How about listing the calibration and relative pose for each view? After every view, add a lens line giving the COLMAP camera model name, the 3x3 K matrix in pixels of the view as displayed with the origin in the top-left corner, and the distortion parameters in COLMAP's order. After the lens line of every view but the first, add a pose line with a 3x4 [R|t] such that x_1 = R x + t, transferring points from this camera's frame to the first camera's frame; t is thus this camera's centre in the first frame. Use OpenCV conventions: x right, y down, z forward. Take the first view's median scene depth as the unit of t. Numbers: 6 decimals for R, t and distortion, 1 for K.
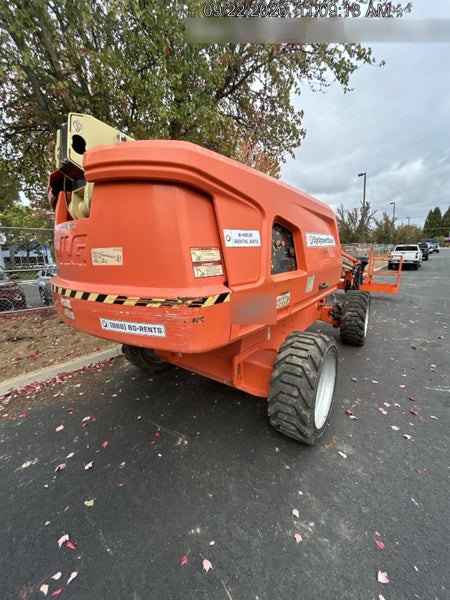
lens RADIAL K [[241.4, 0, 225.0], [0, 241.4, 297.2], [0, 0, 1]] dist [0.000129, -0.000463]
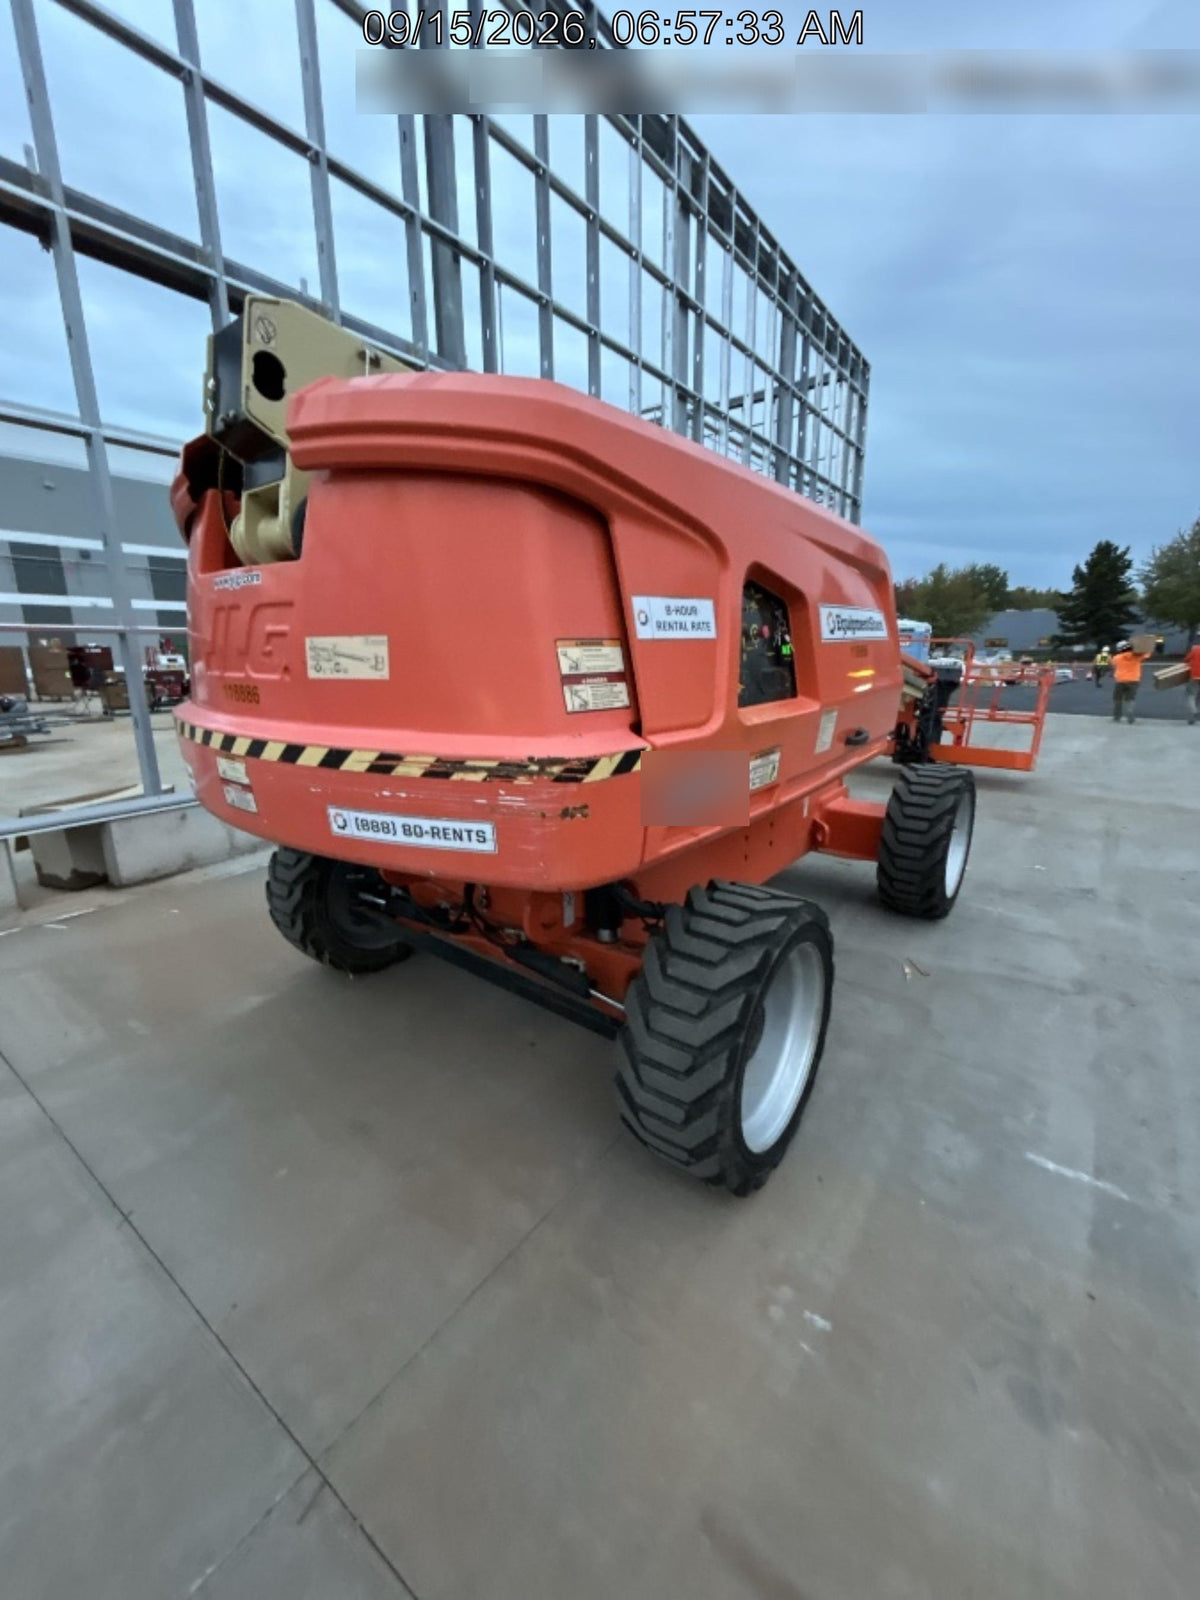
lens RADIAL K [[643.8, 0, 598.2], [0, 643.8, 789.3], [0, 0, 1]] dist [0.000129, -0.000463]
pose [[0.999614, 0.009939, 0.025955, -0.089062], [-0.010774, 0.999423, 0.032221, 0.015475], [-0.025620, -0.032488, 0.999144, -0.116027]]
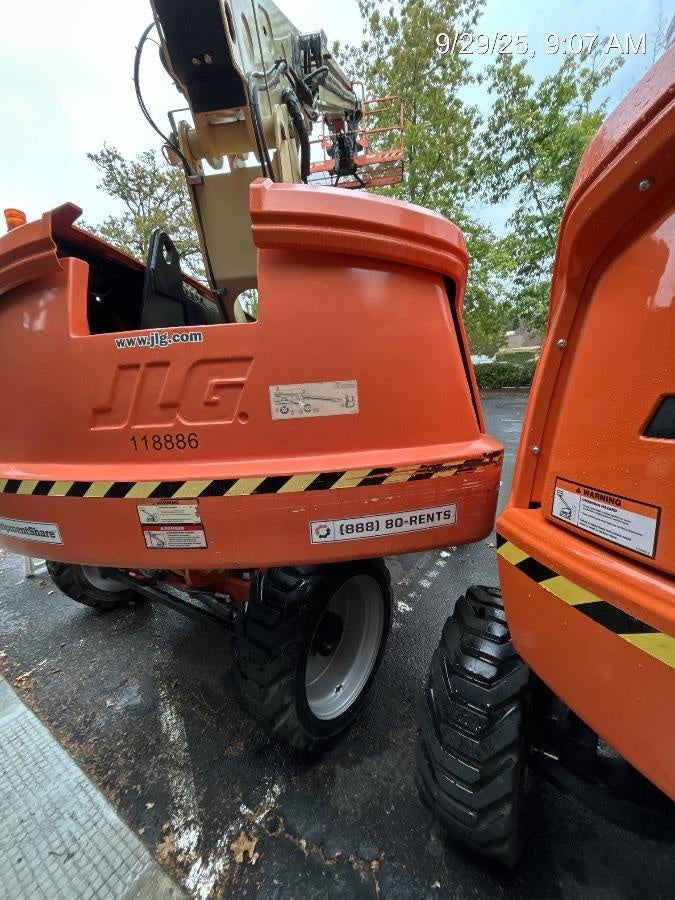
lens RADIAL K [[362.2, 0, 331.7], [0, 362.2, 444.8], [0, 0, 1]] dist [0.000129, -0.000463]
pose [[0.838453, -0.117469, 0.532164, -0.897557], [0.144385, 0.989480, -0.009070, -0.062869], [-0.525500, 0.084441, 0.846593, 0.343133]]
